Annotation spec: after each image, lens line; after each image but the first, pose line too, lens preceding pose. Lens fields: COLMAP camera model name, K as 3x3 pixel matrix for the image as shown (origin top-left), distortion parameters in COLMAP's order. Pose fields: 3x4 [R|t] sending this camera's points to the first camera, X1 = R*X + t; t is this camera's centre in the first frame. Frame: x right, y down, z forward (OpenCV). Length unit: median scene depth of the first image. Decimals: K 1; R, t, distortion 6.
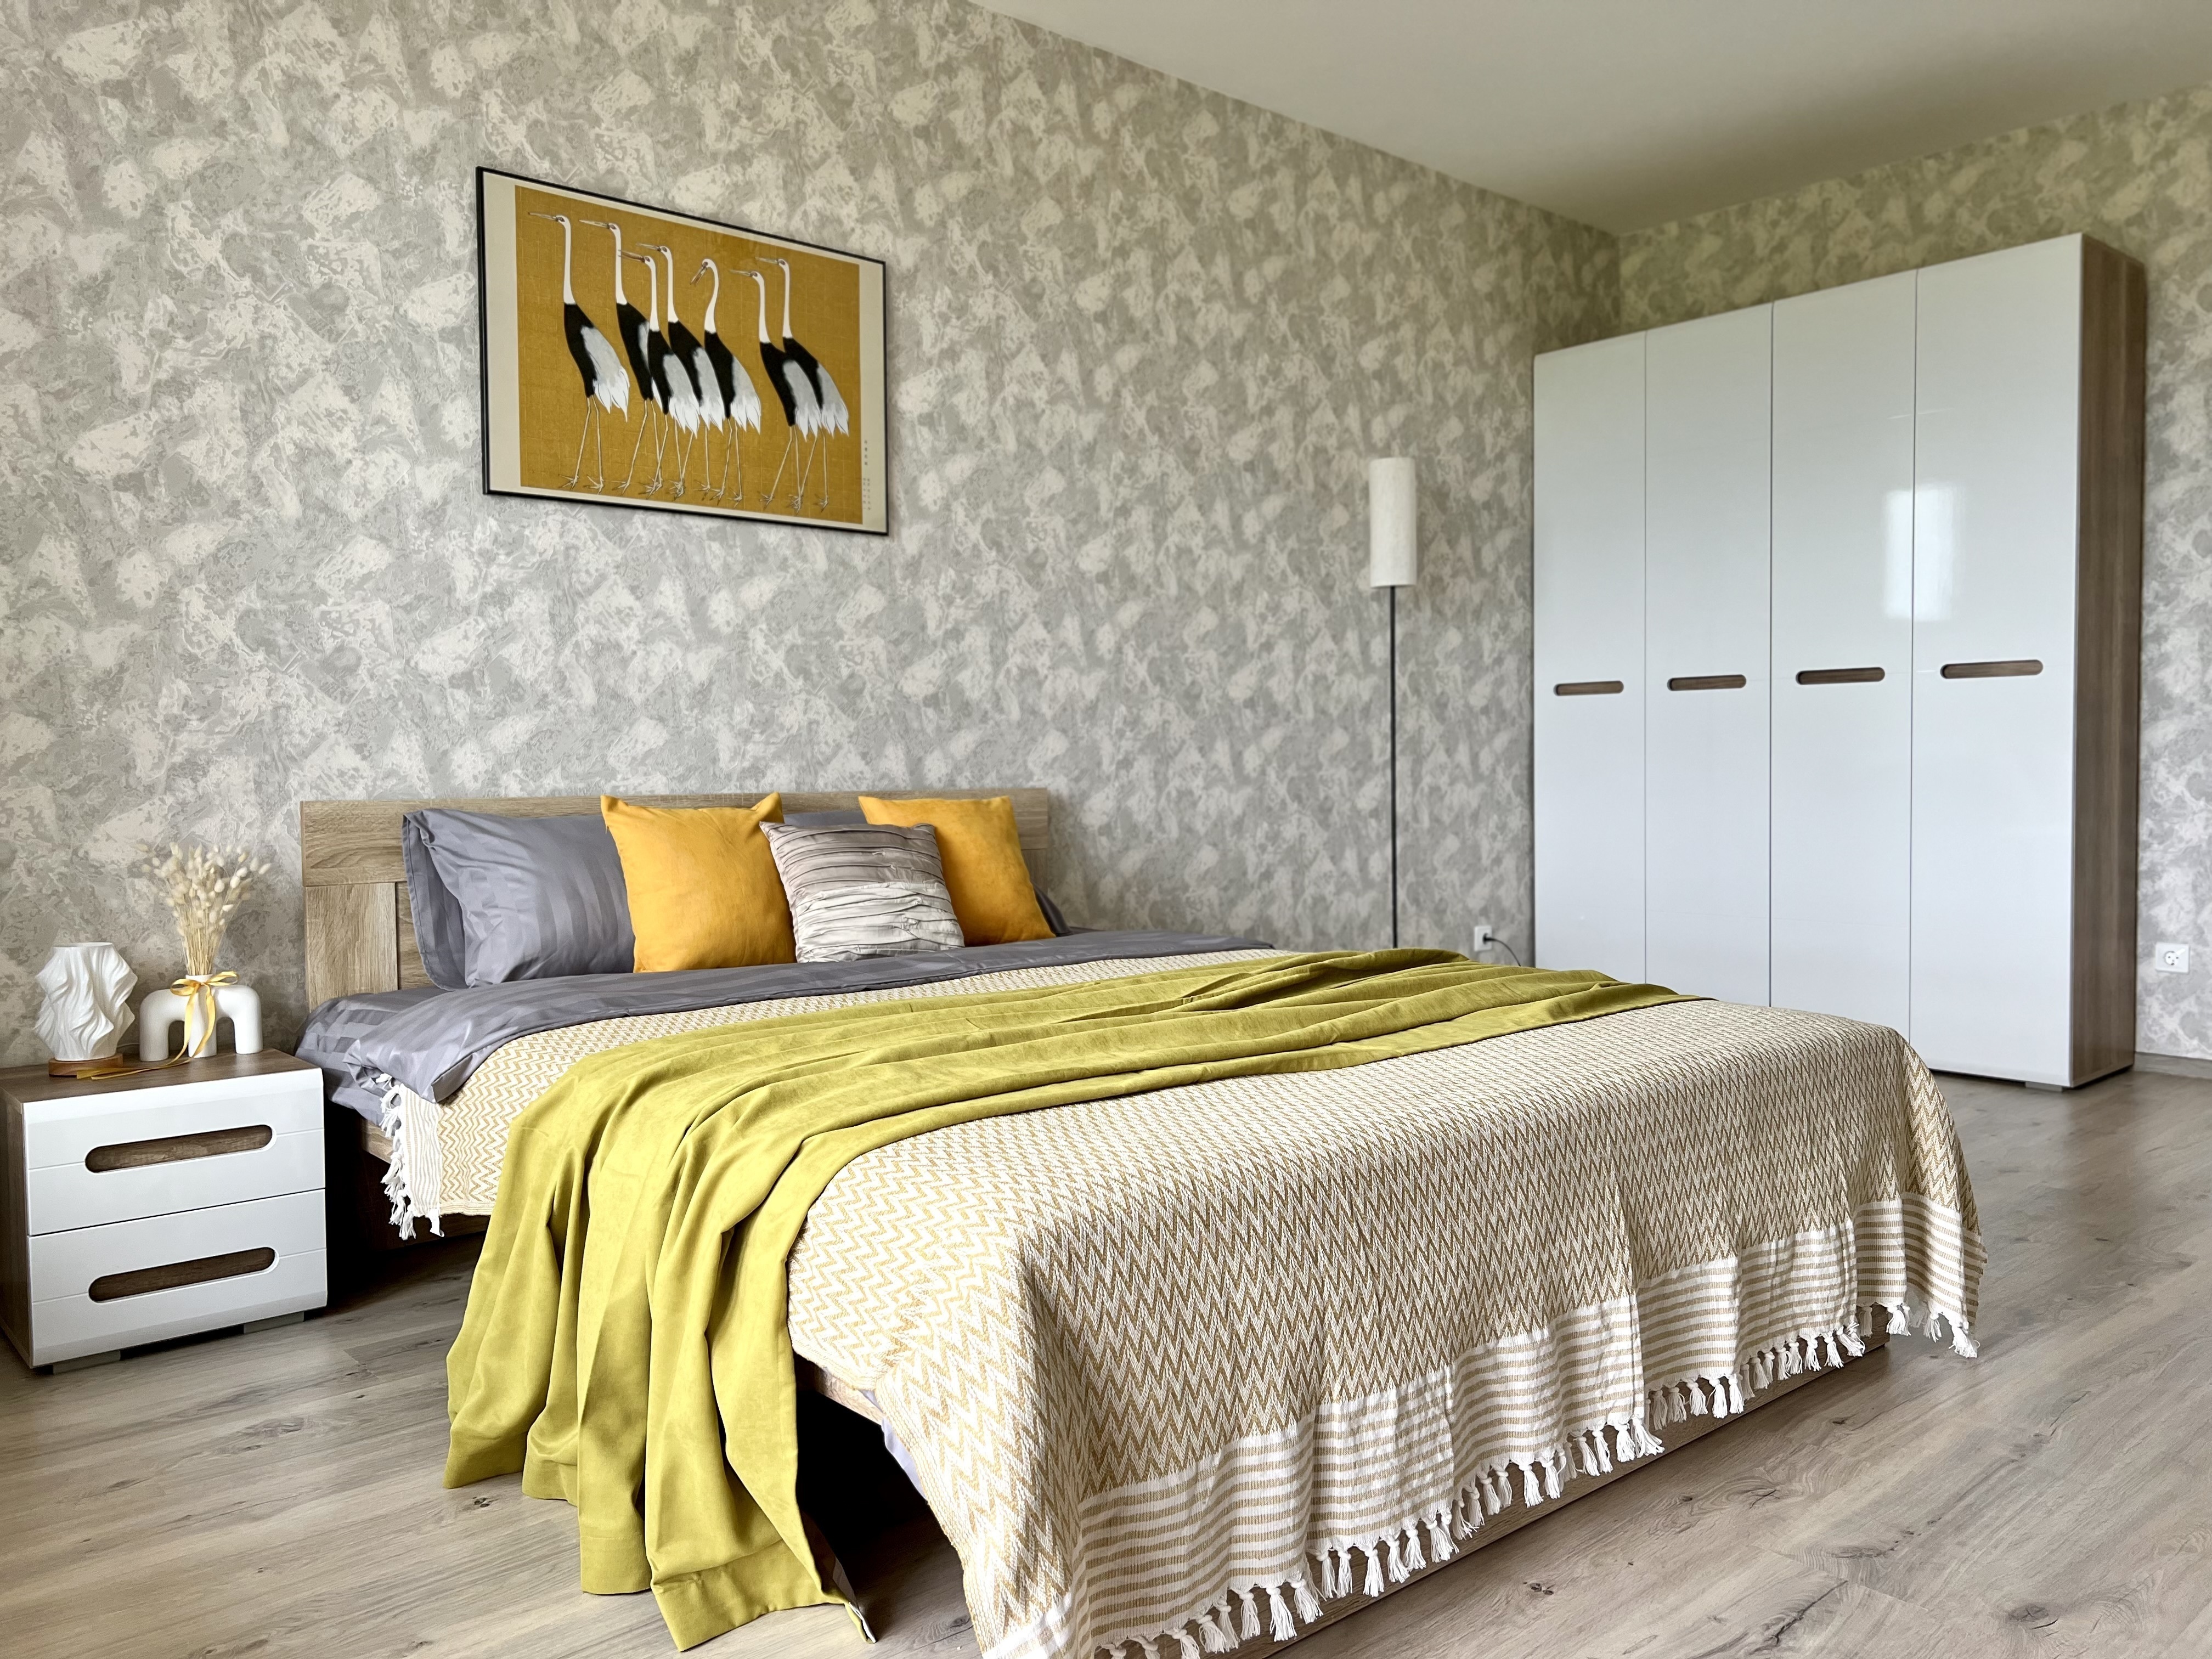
lens RADIAL K [[1606.3, 0, 1106.0], [0, 1606.3, 829.5], [0, 0, 1]] dist [-0.005598, -0.006138]
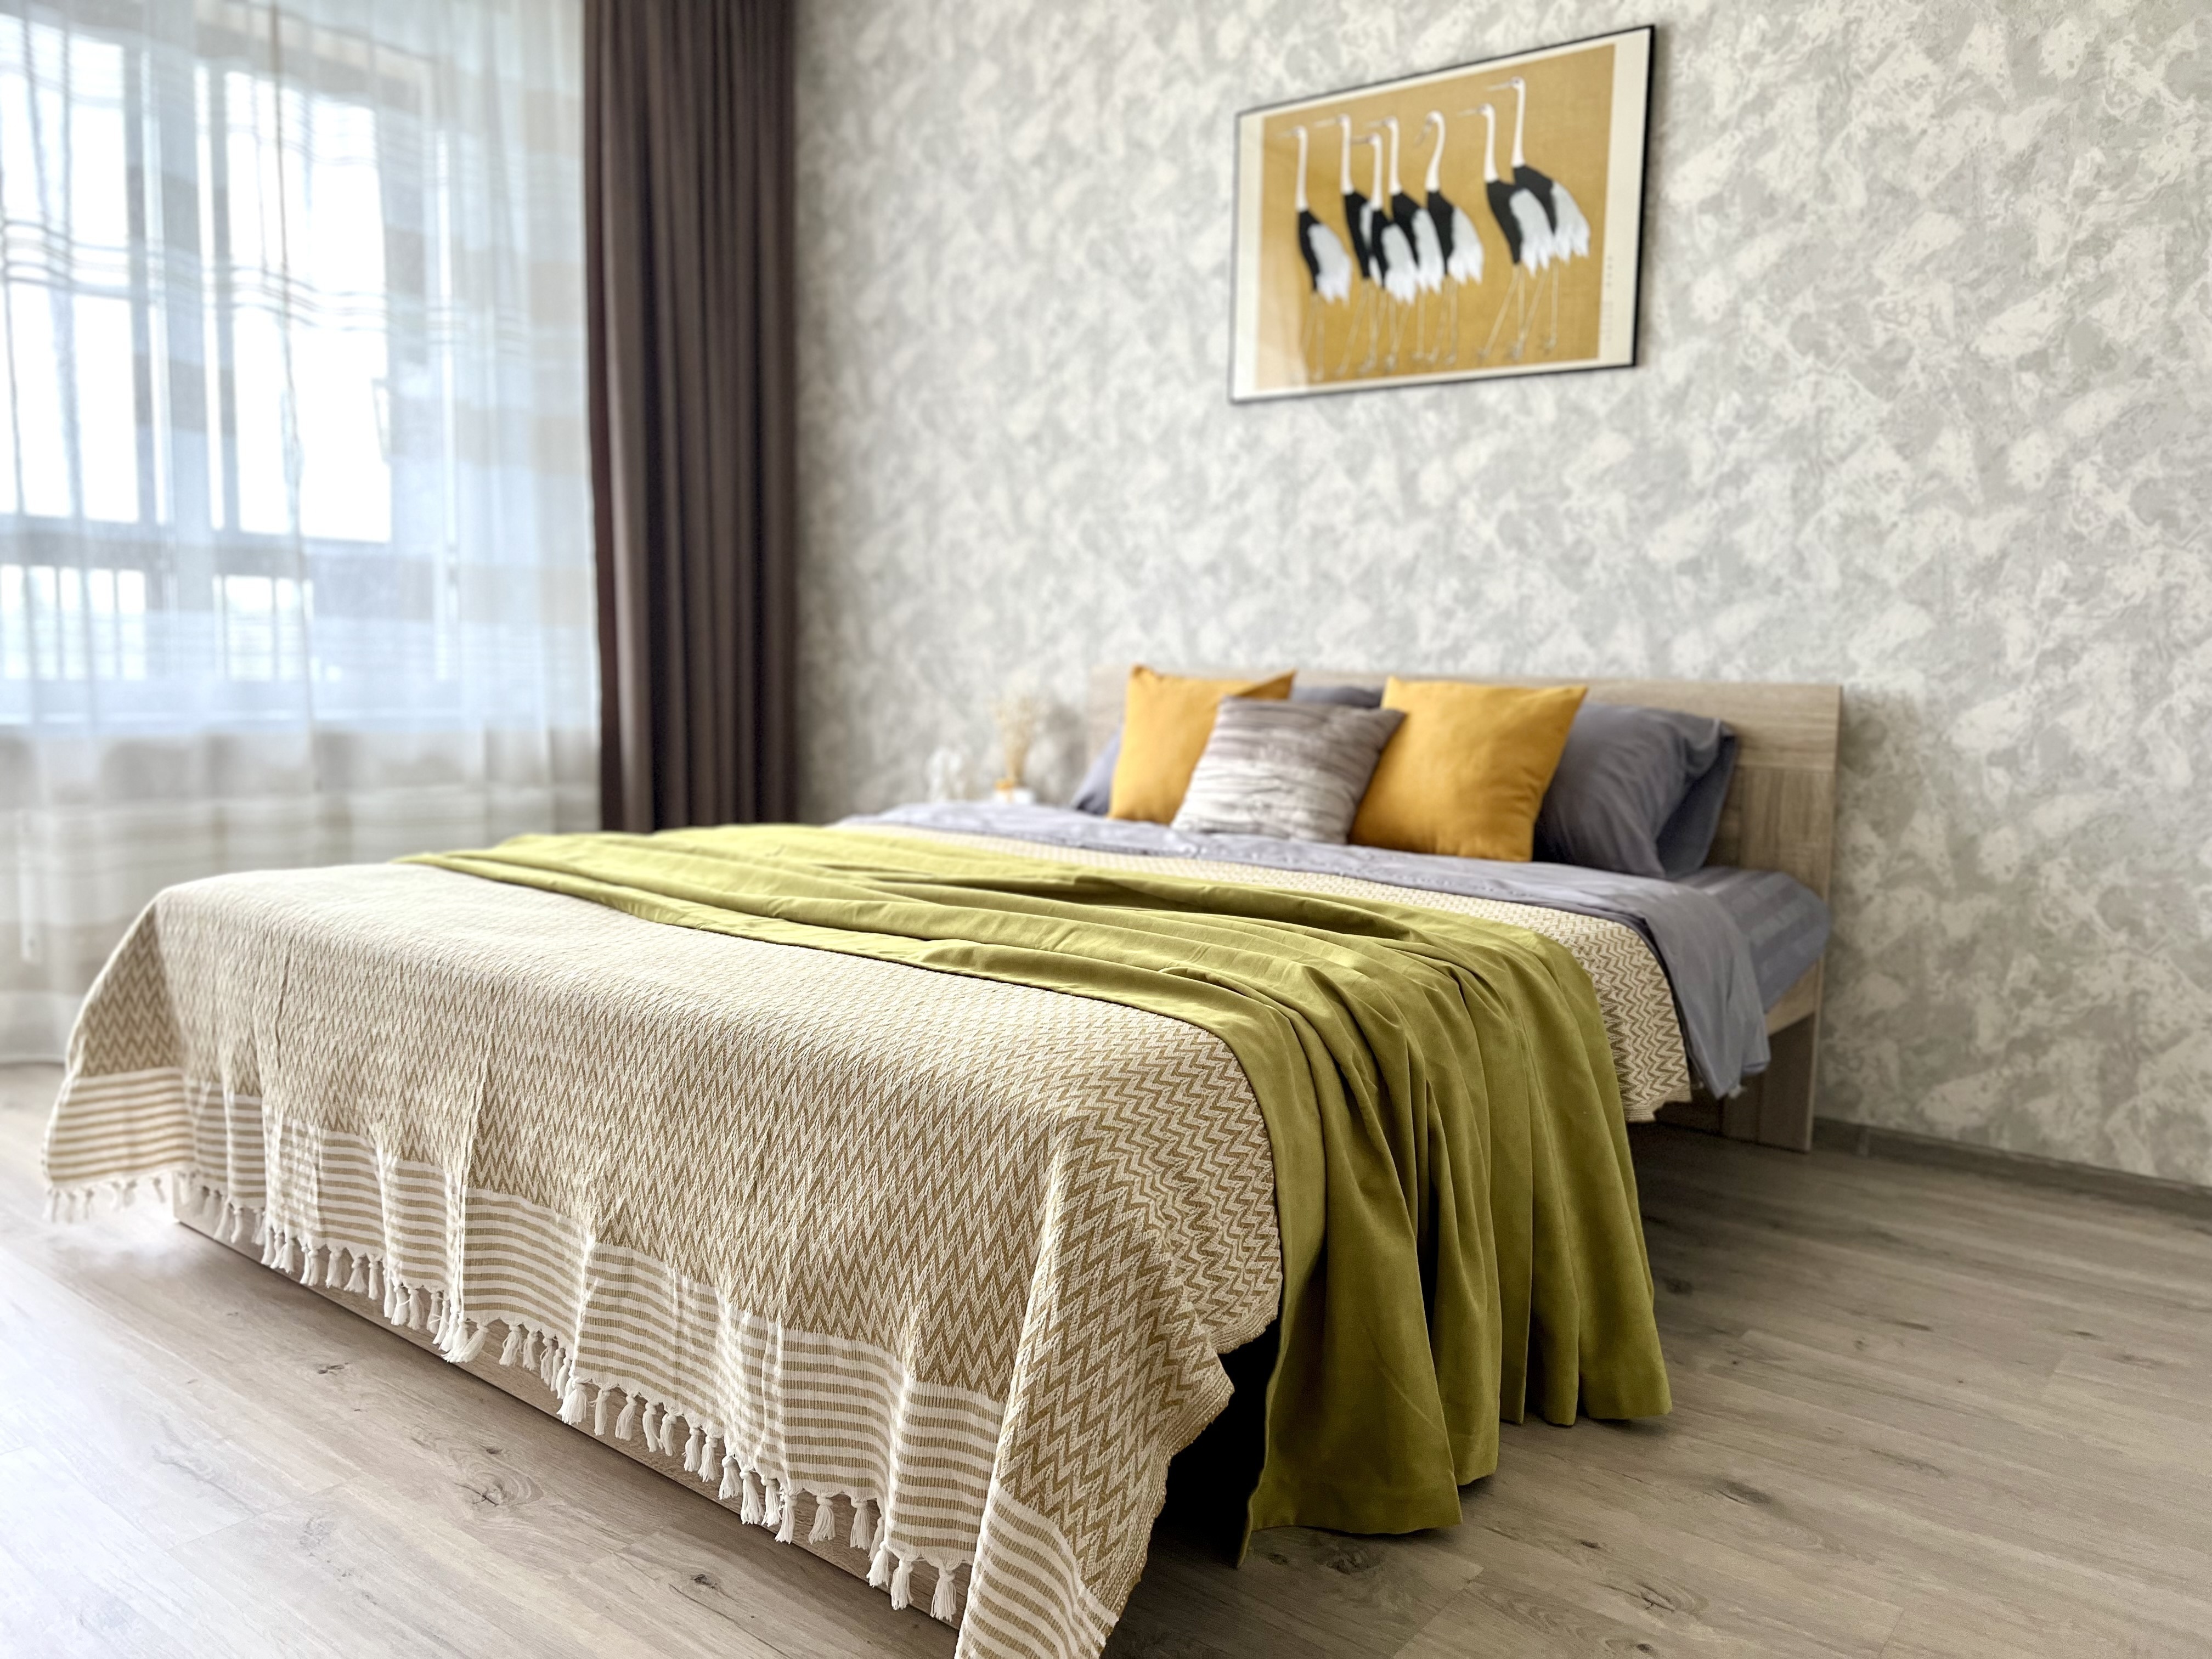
lens RADIAL K [[1694.7, 0, 1105.5], [0, 1694.7, 778.6], [0, 0, 1]] dist [-0.001264, -0.004298]
pose [[0.195480, 0.085997, -0.976930, 0.693349], [-0.054925, 0.995544, 0.076645, -0.026345], [0.979168, 0.038675, 0.199333, 0.590853]]
